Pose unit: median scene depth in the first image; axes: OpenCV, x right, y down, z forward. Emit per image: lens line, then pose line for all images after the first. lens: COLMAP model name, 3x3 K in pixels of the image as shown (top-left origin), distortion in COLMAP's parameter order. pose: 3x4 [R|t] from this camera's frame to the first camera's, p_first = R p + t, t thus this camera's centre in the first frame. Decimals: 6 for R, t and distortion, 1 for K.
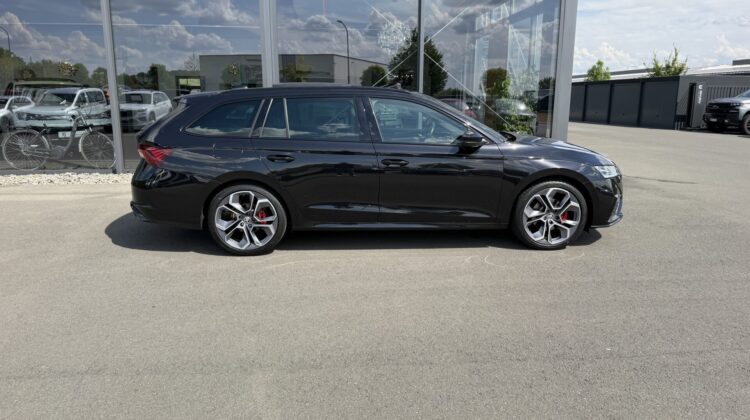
lens RADIAL K [[556.3, 0, 374.2], [0, 556.3, 210.3], [0, 0, 1]] dist [0.006175, -0.049495]
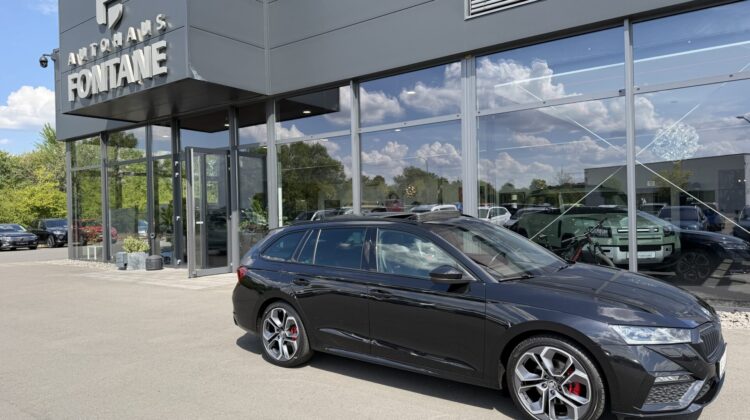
lens RADIAL K [[533.2, 0, 375.0], [0, 533.2, 210.0], [0, 0, 1]] dist [0.001366, -0.064257]
pose [[0.728392, -0.021153, -0.684834, 0.647052], [-0.109363, 0.983119, -0.146684, -0.090415], [0.676376, 0.181739, 0.713783, 0.290597]]
